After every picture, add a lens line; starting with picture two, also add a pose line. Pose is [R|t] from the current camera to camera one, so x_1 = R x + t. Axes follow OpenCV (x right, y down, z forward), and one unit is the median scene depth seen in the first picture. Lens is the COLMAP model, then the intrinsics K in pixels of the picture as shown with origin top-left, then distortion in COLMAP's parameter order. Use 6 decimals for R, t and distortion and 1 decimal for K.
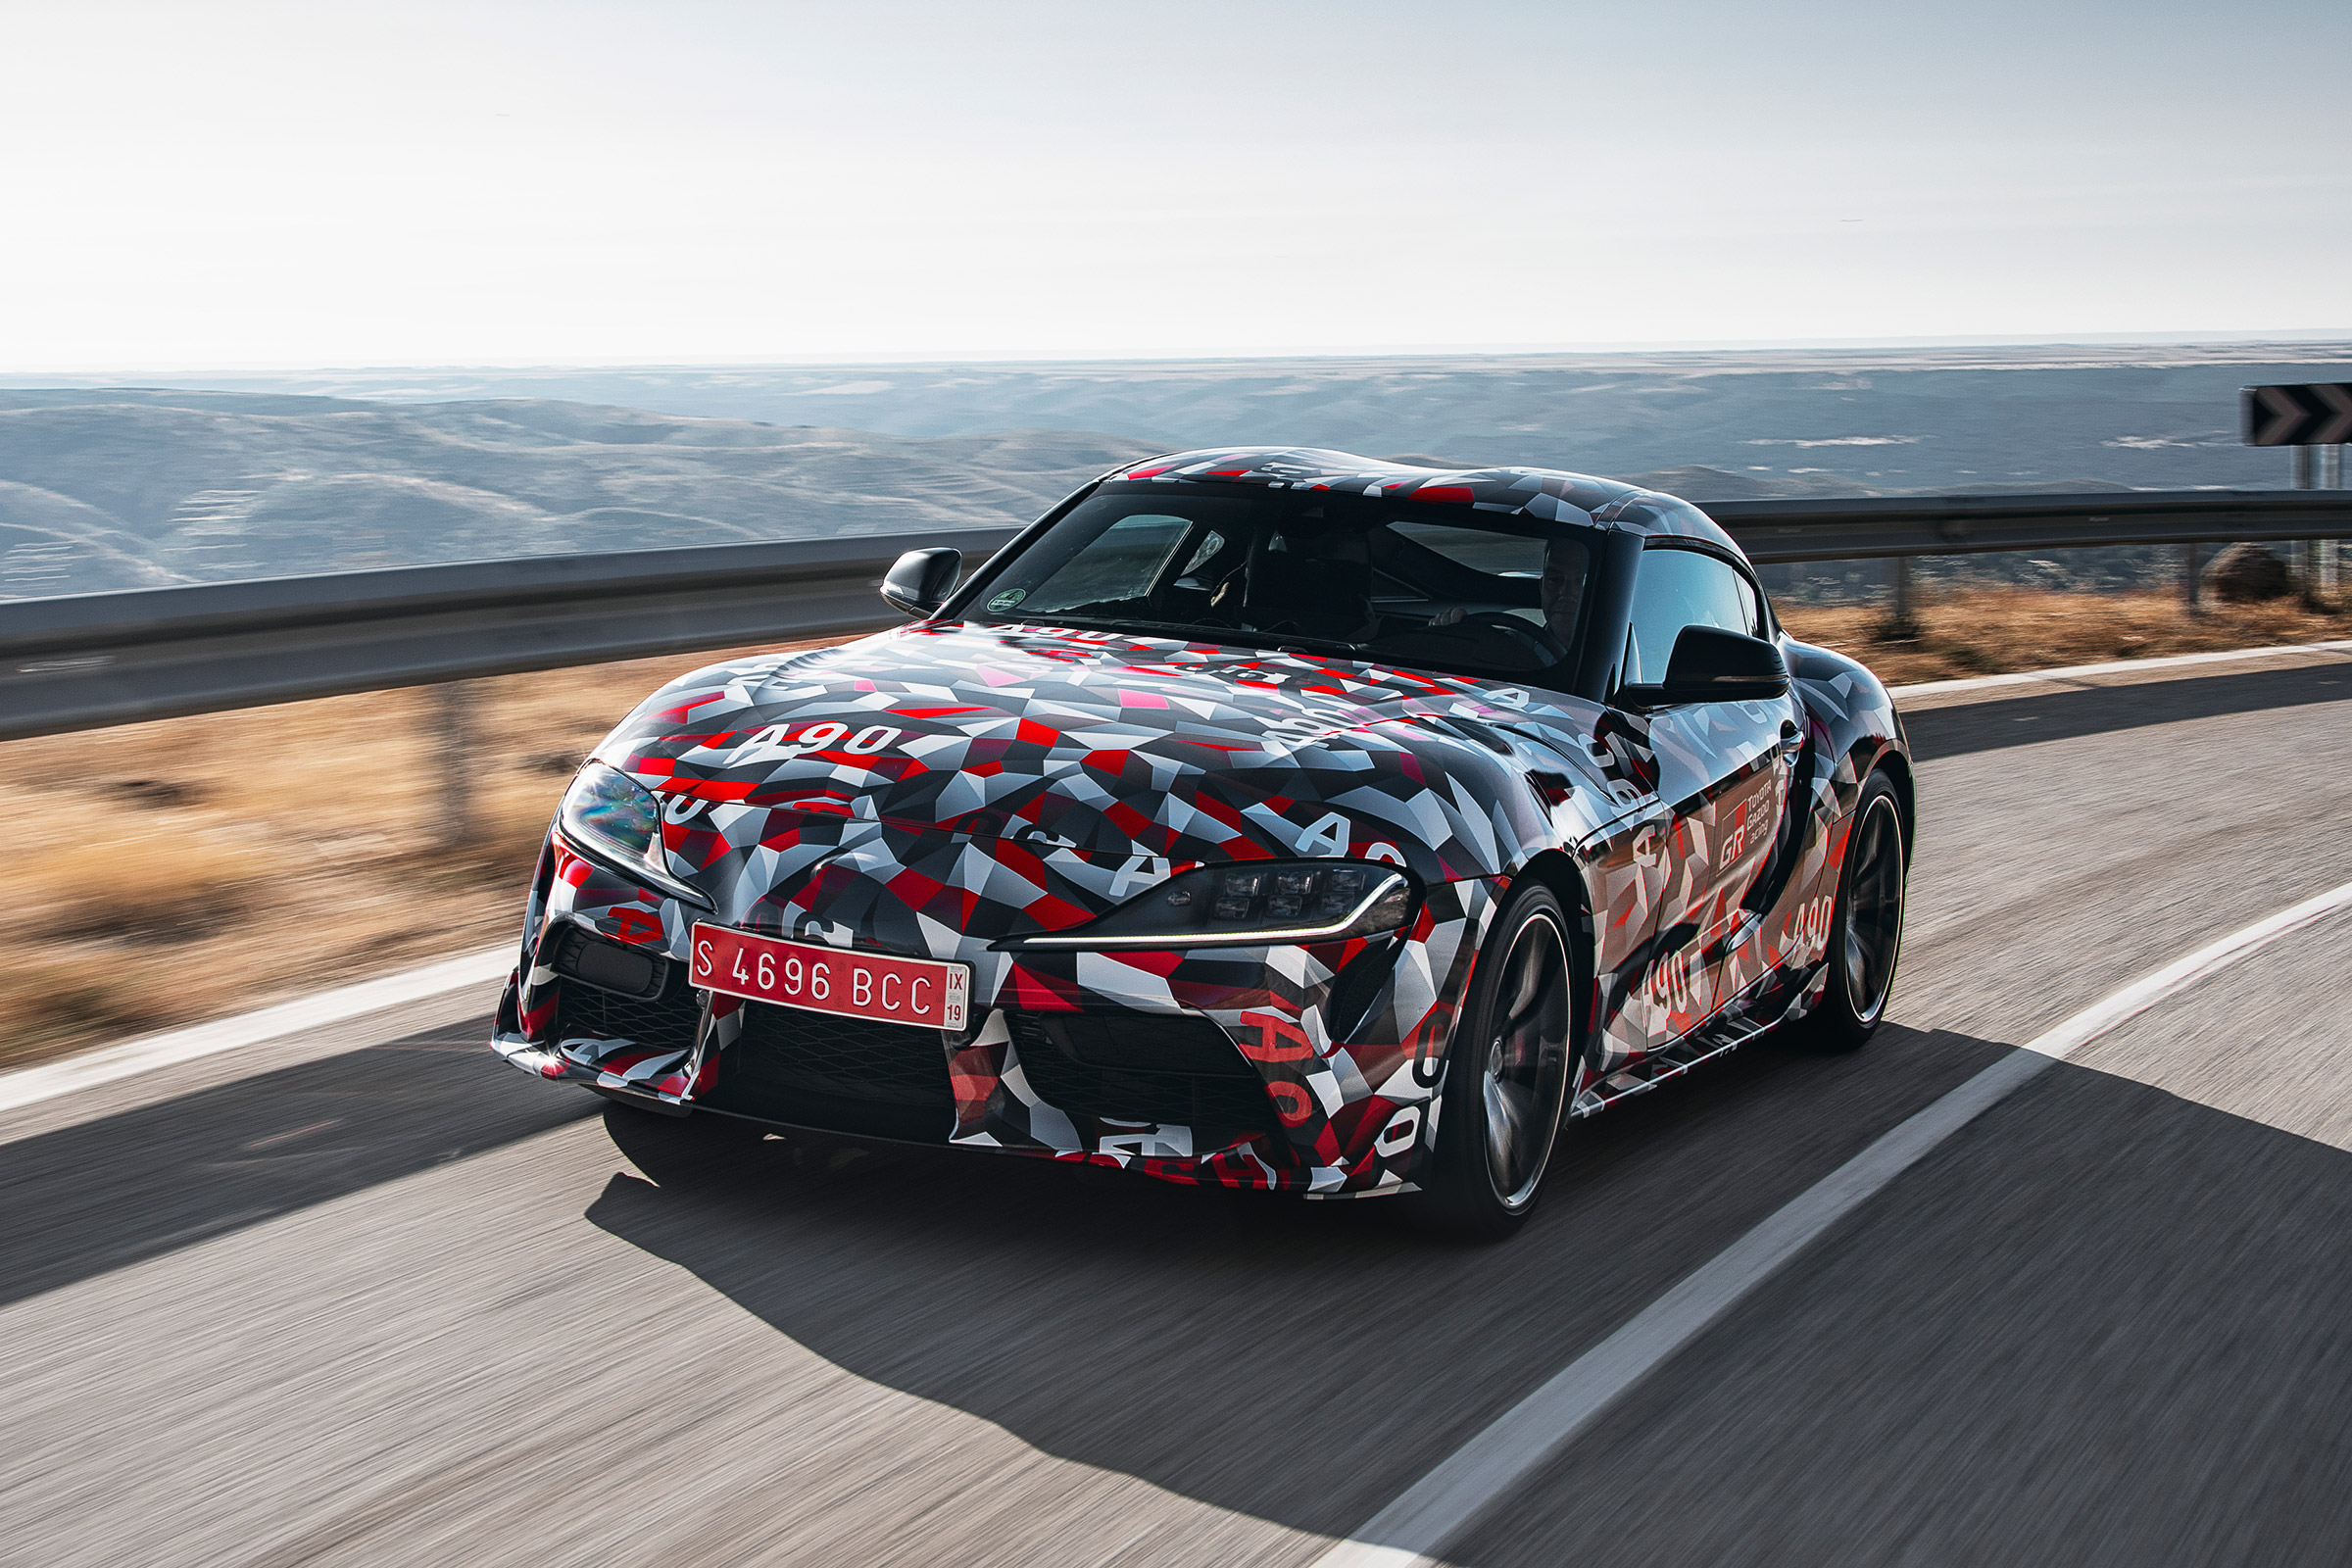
lens RADIAL K [[4123.3, 0, 1114.5], [0, 4123.3, 709.2], [0, 0, 1]] dist [0.318607, 0.000000]
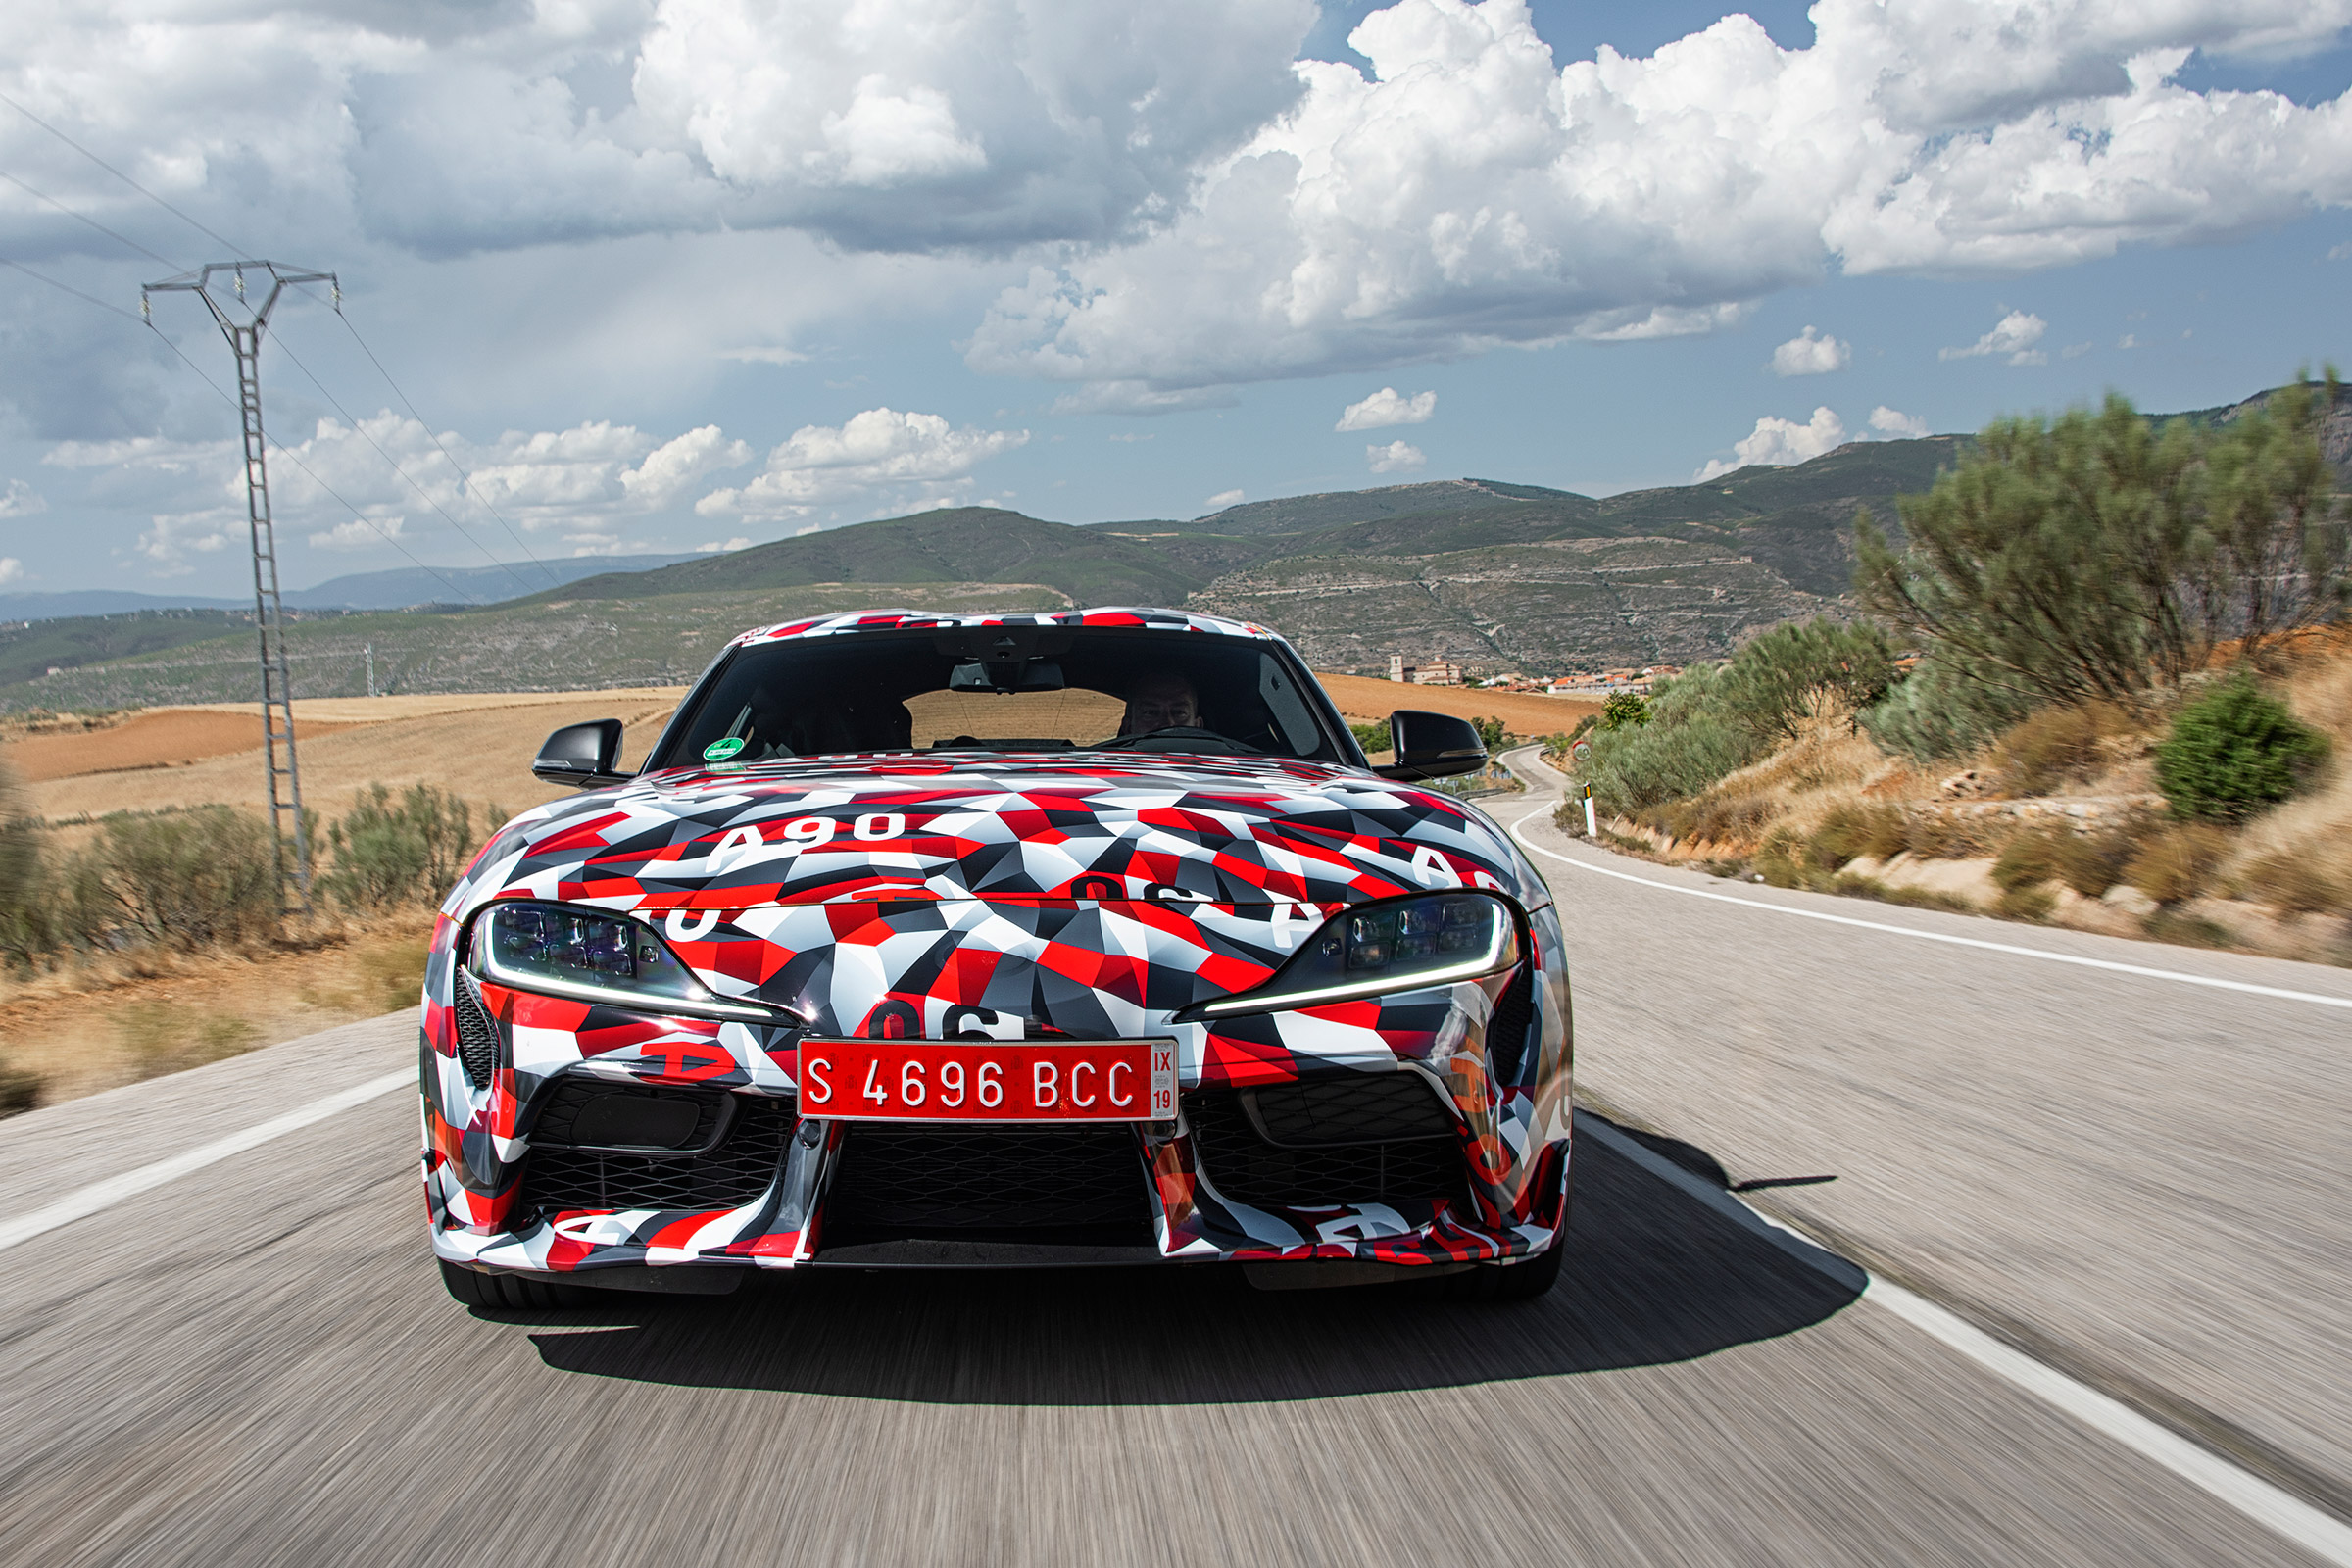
lens RADIAL K [[2716.2, 0, 1012.3], [0, 2716.2, 832.1], [0, 0, 1]] dist [0.084454, 0.000000]
pose [[0.915077, -0.084203, 0.394390, -0.269098], [0.115963, 0.991596, -0.057354, 0.046289], [-0.386246, 0.098218, 0.917152, 0.484430]]
